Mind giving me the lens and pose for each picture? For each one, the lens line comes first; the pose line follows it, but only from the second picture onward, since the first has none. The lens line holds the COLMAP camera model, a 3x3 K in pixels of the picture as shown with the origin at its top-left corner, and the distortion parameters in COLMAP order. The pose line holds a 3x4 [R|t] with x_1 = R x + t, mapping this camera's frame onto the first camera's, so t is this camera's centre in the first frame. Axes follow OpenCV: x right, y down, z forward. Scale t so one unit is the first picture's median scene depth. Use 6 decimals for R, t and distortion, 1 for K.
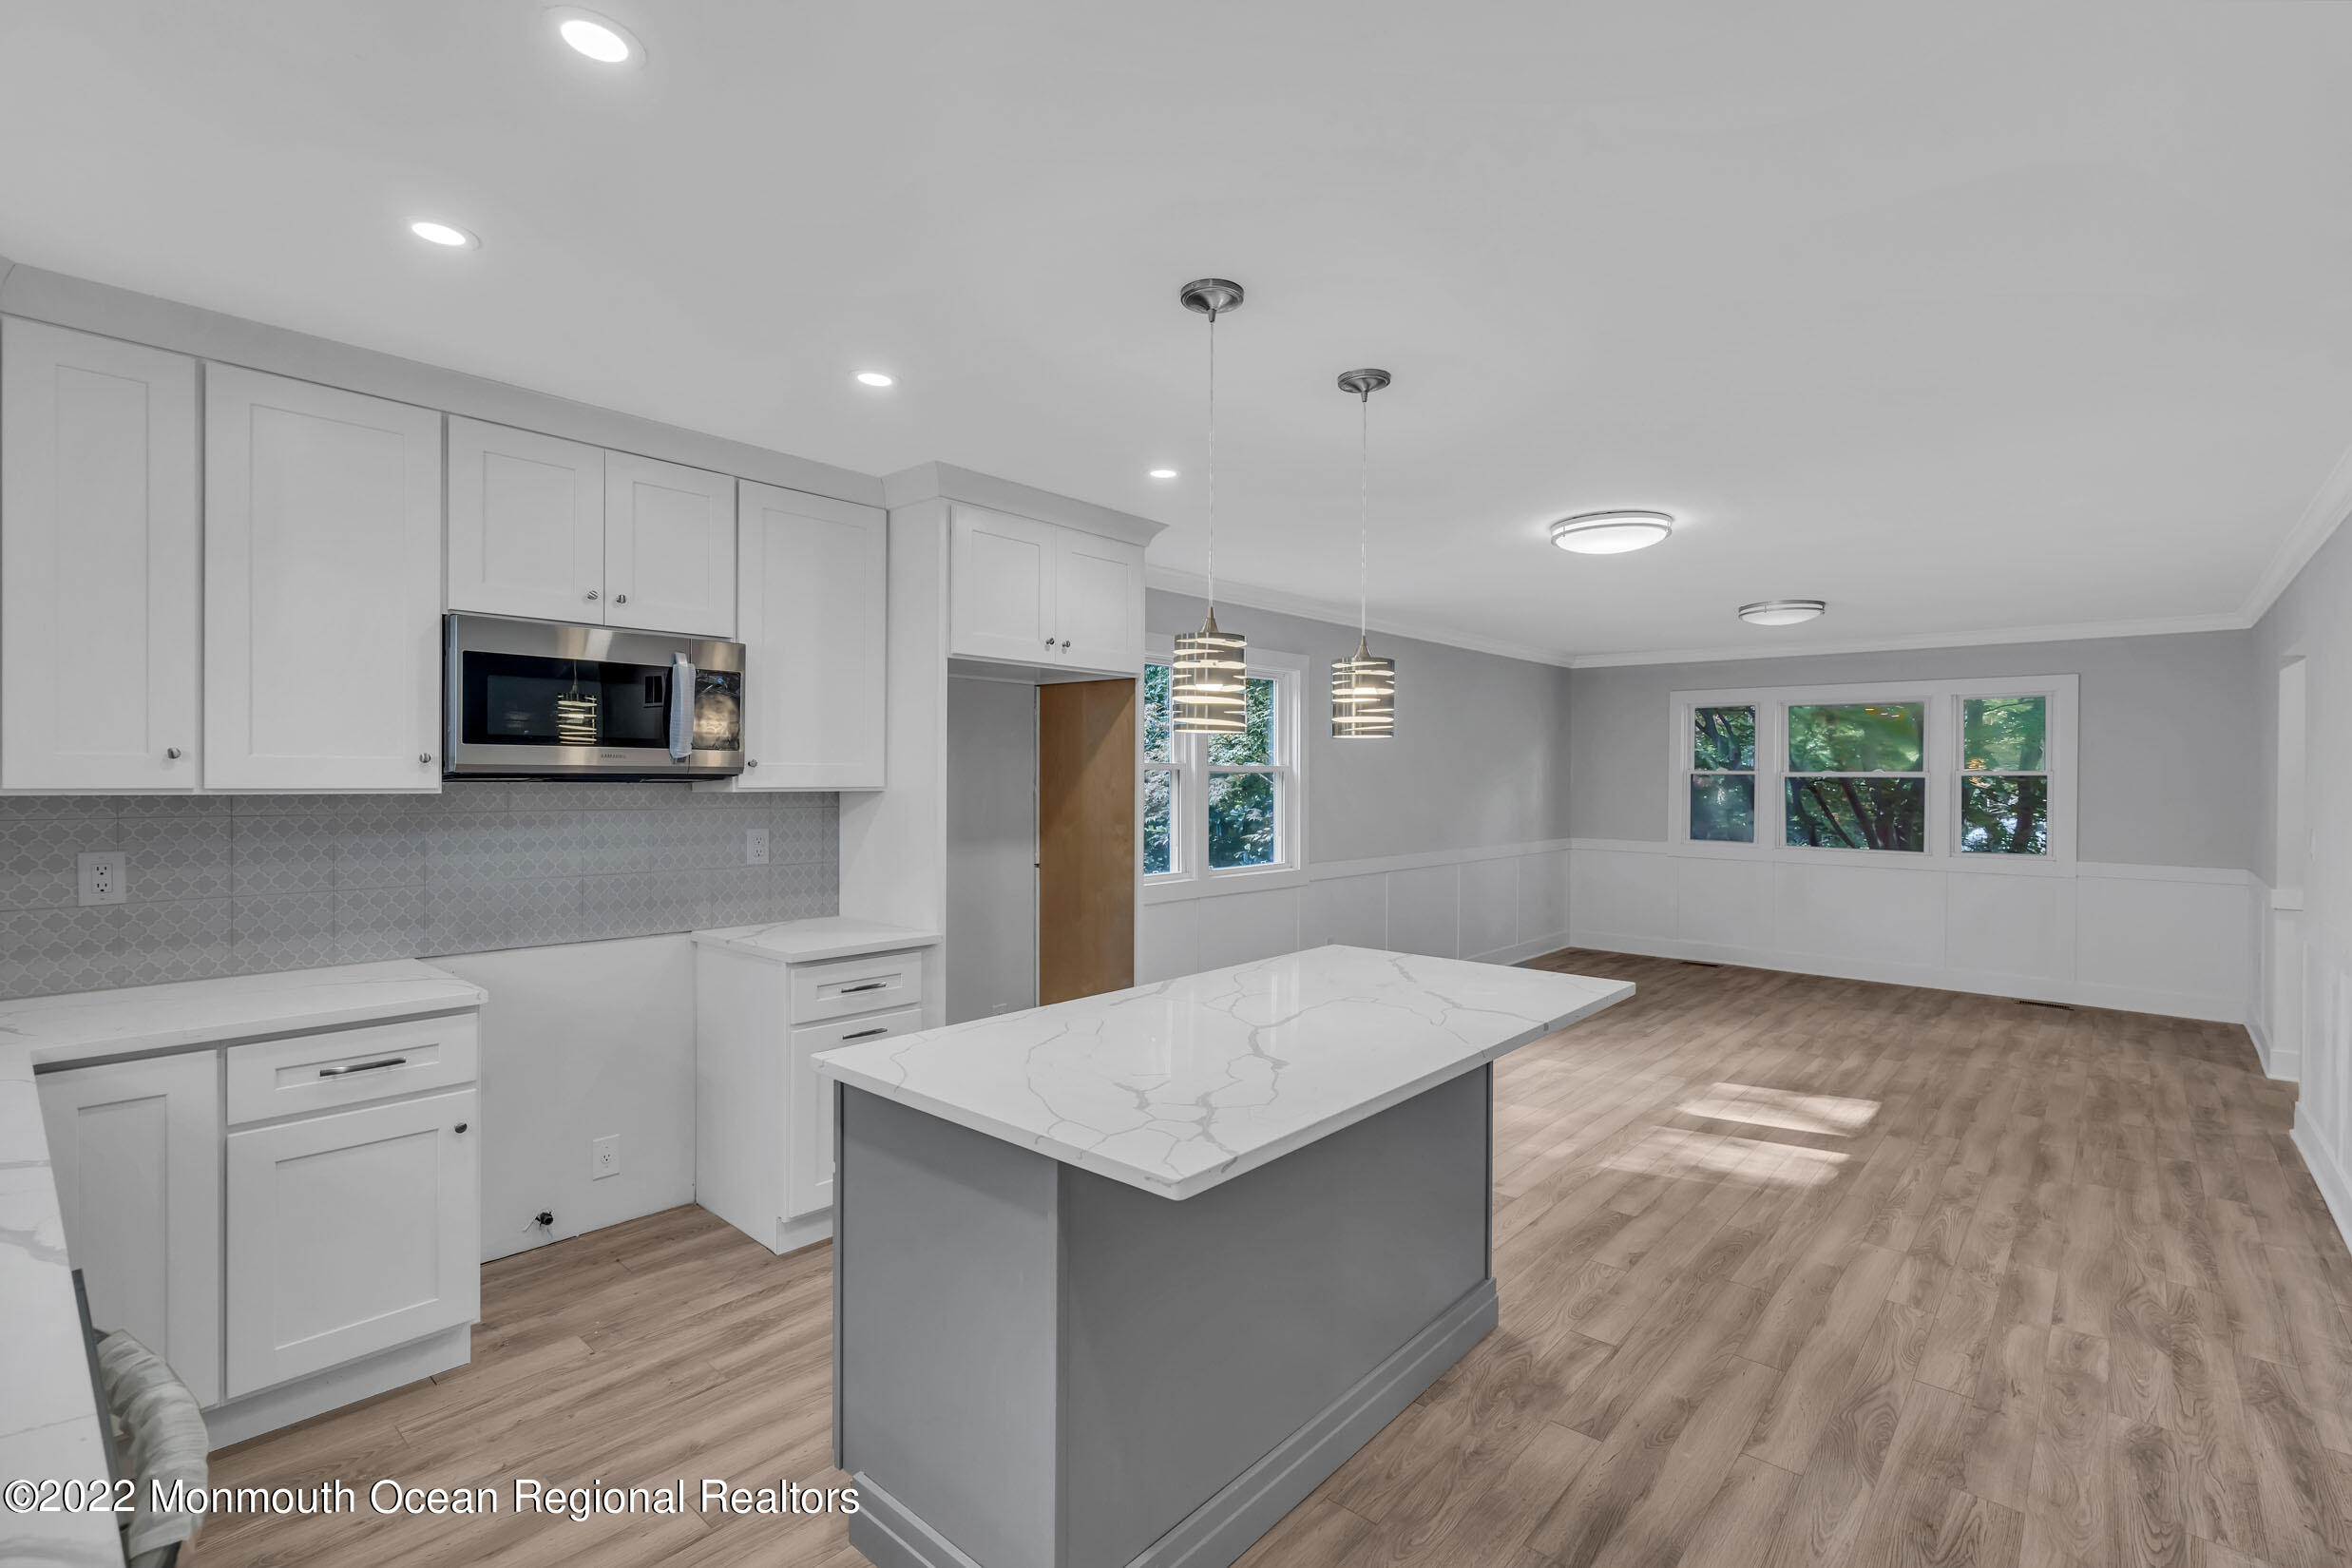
lens RADIAL K [[1074.1, 0, 1187.3], [0, 1074.1, 789.1], [0, 0, 1]] dist [-0.007129, 0.001465]
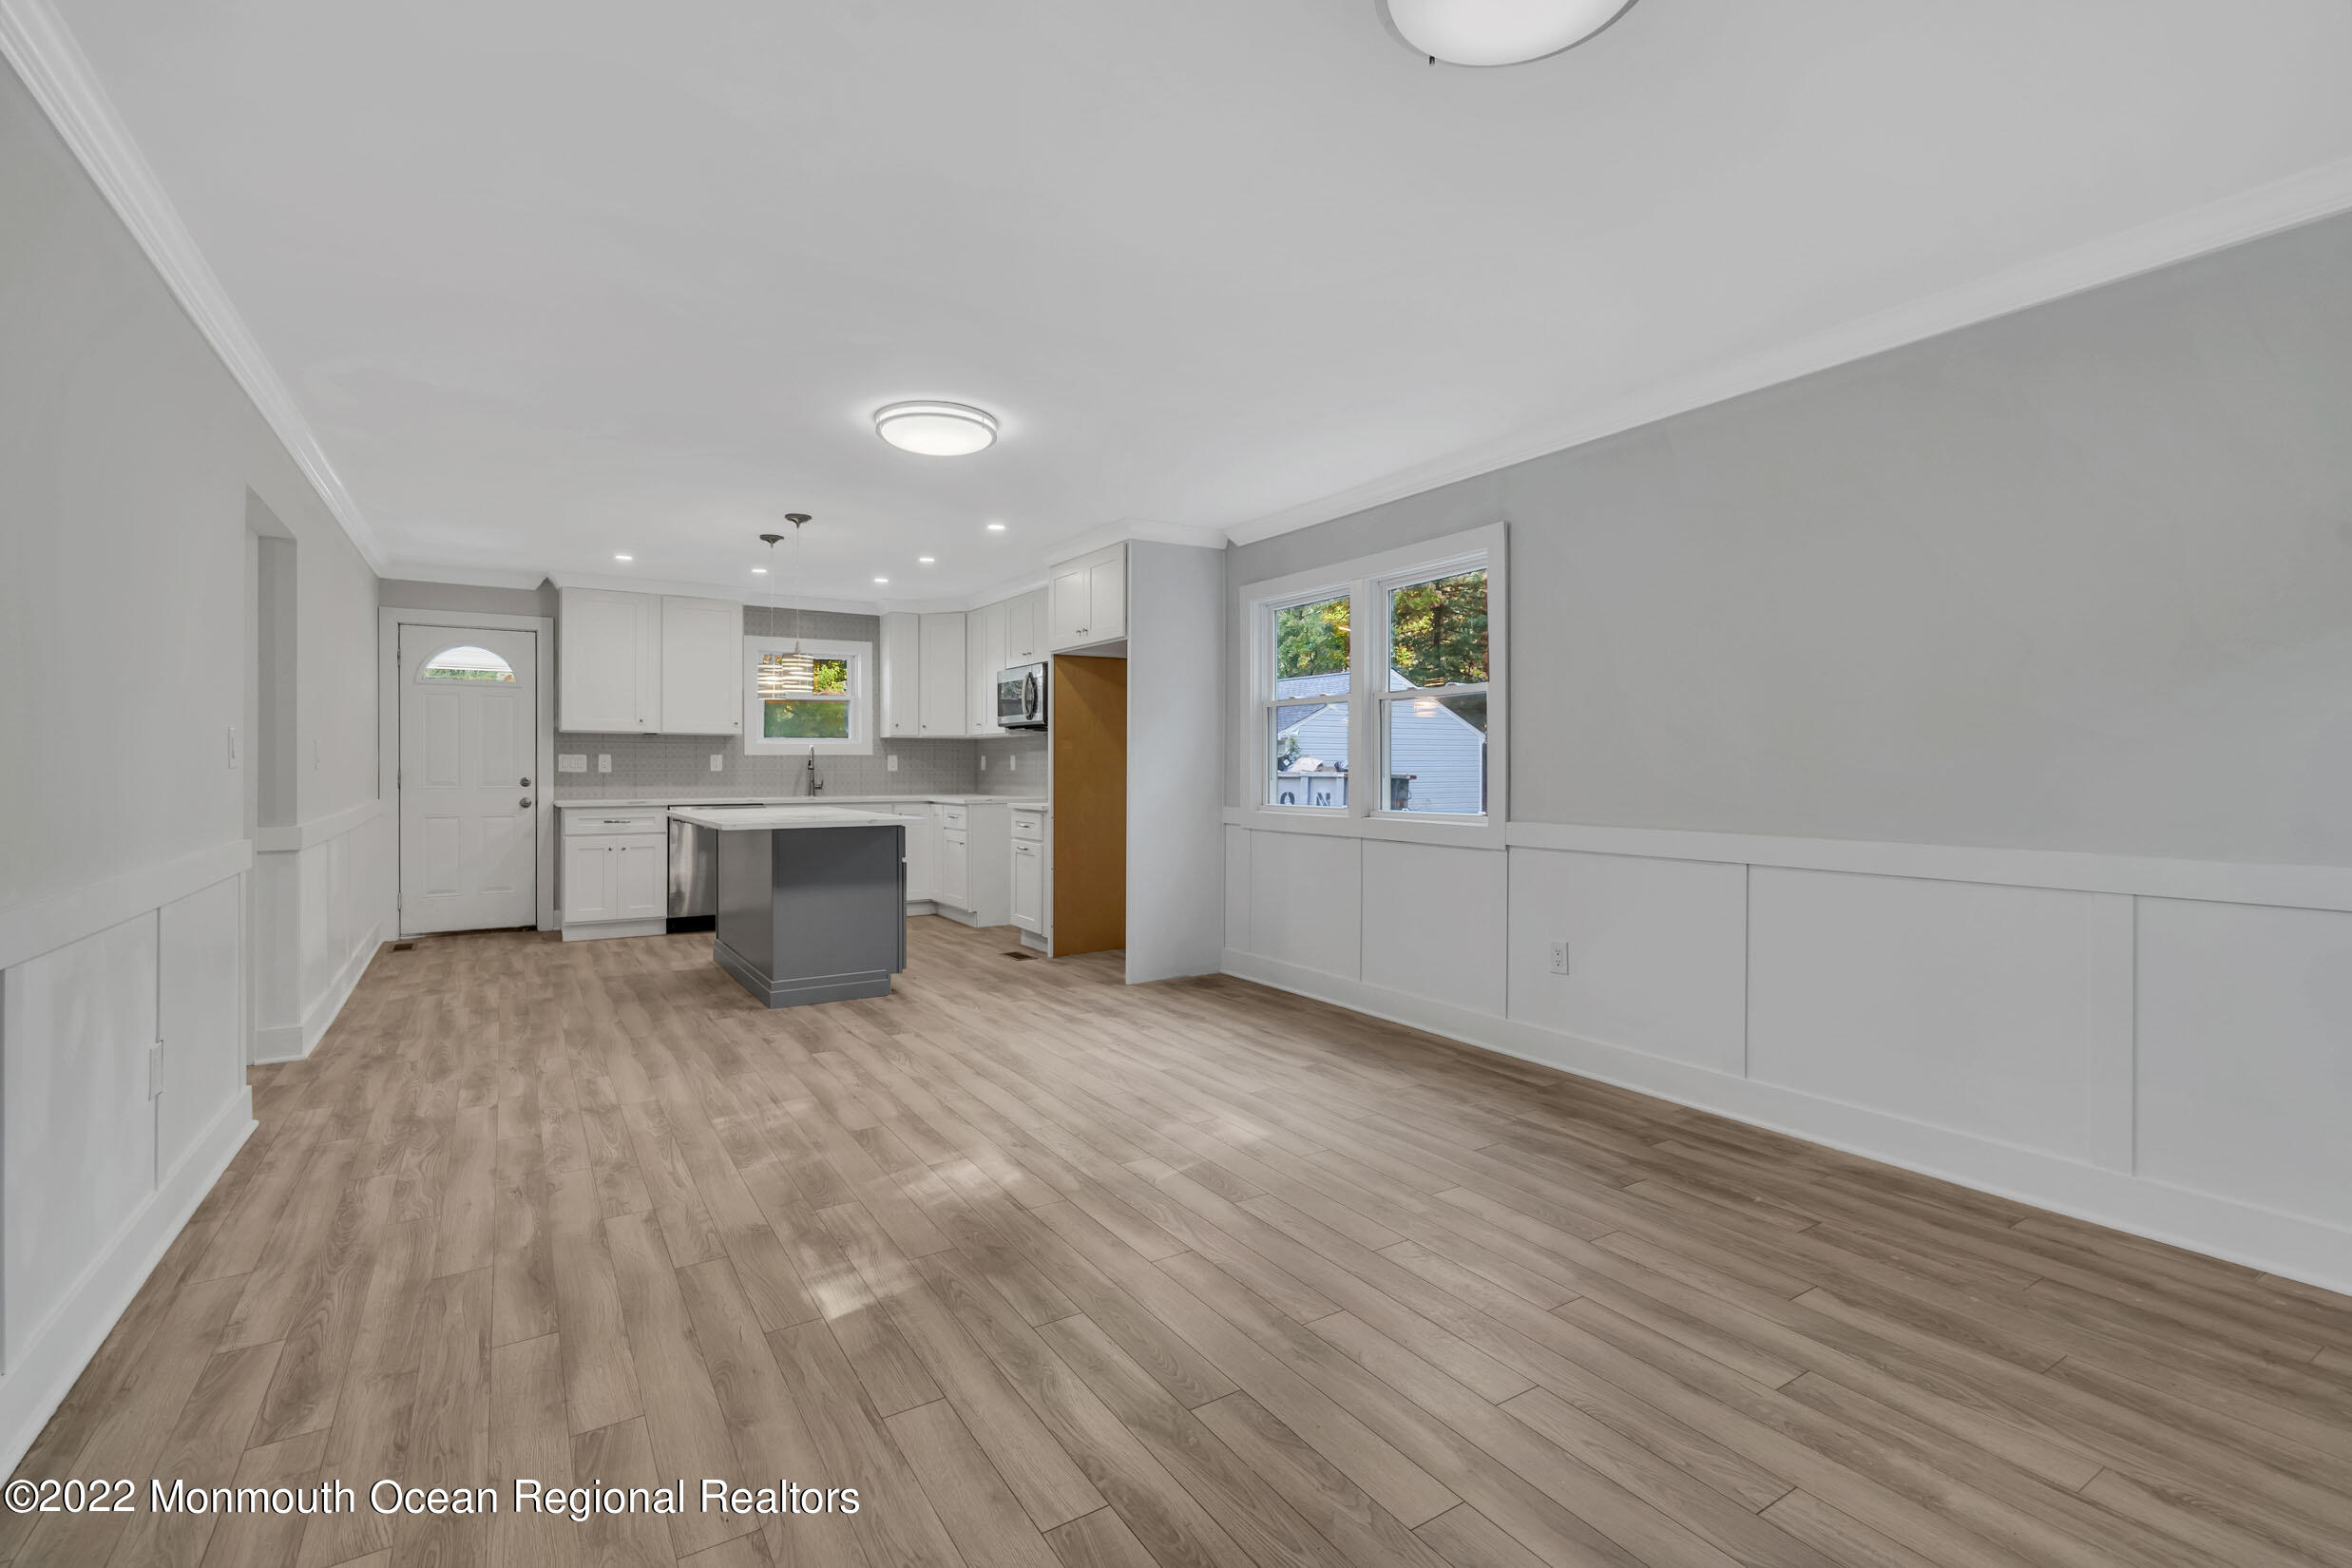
lens RADIAL K [[1074.1, 0, 1167.3], [0, 1074.1, 775.8], [0, 0, 1]] dist [-0.007129, 0.001465]
pose [[-0.292843, 0.001913, -0.956159, 1.567882], [-0.014492, 0.999874, 0.006439, 0.074794], [0.956051, 0.015742, -0.292779, 1.861038]]
